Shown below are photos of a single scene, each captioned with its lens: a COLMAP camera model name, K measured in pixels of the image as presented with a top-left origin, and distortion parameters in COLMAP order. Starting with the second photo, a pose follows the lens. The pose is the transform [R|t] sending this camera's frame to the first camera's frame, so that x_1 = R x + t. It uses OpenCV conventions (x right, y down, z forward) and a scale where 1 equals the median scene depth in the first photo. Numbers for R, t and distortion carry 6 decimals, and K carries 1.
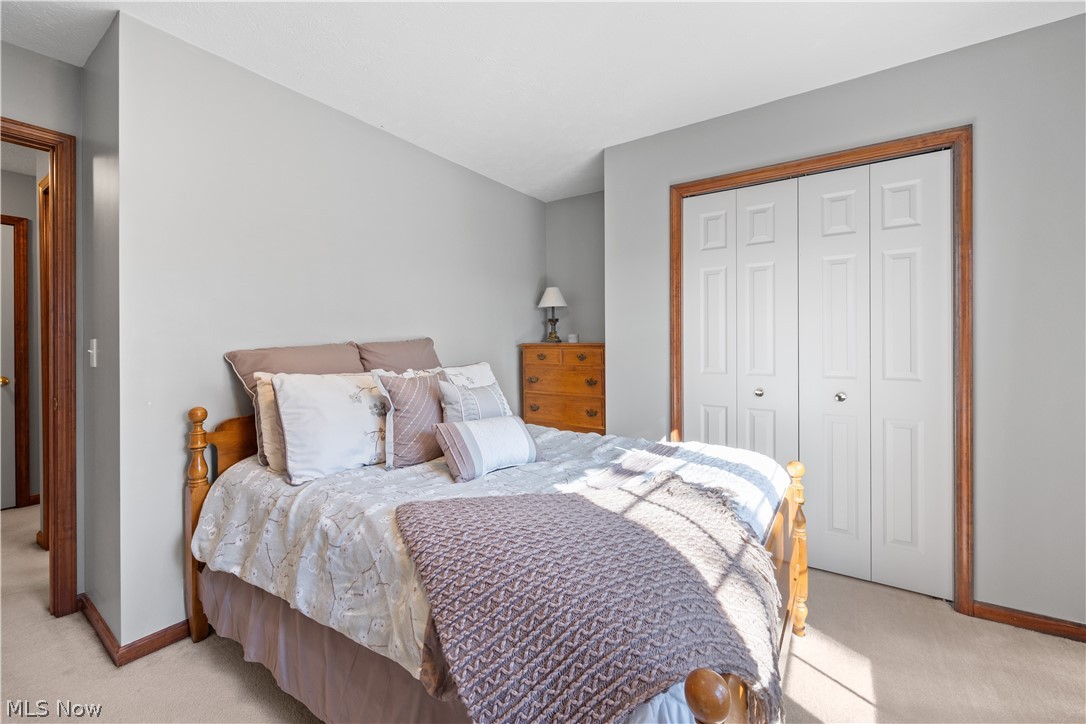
lens RADIAL K [[447.4, 0, 547.4], [0, 447.4, 348.0], [0, 0, 1]] dist [-0.000270, 0.000017]
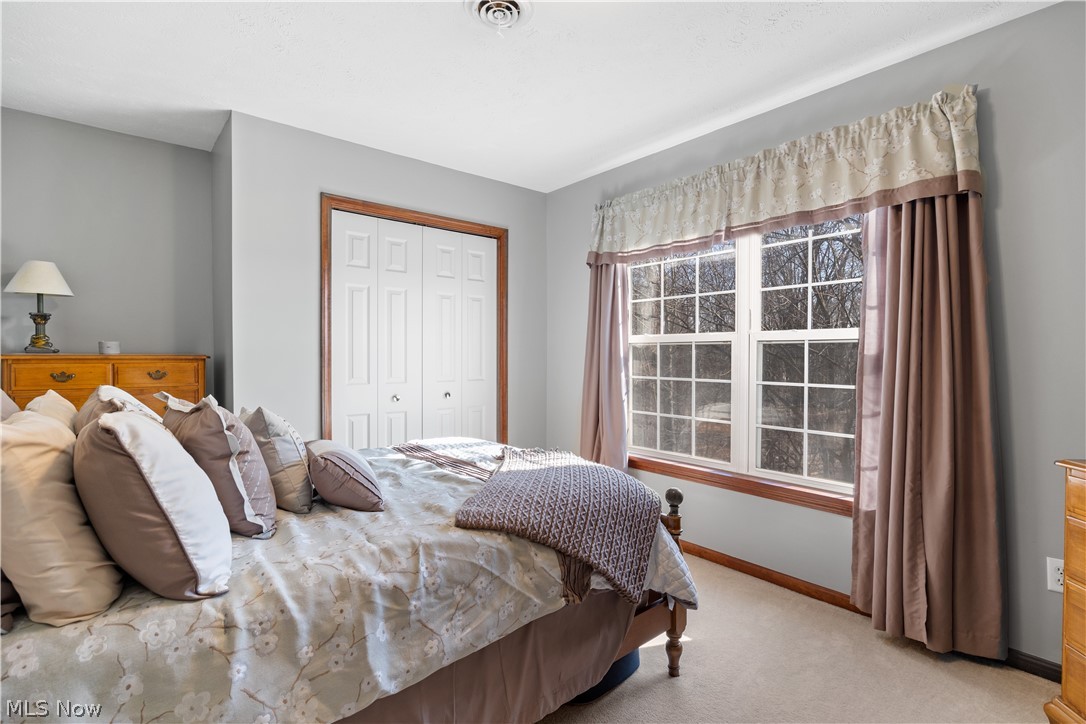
lens RADIAL K [[517.4, 0, 543.0], [0, 517.4, 362.0], [0, 0, 1]] dist [0.002568, 0.000236]
pose [[0.264487, -0.009848, 0.964339, -0.706060], [0.006727, 0.999942, 0.008367, -0.003056], [-0.964366, 0.004274, 0.264538, 0.254107]]
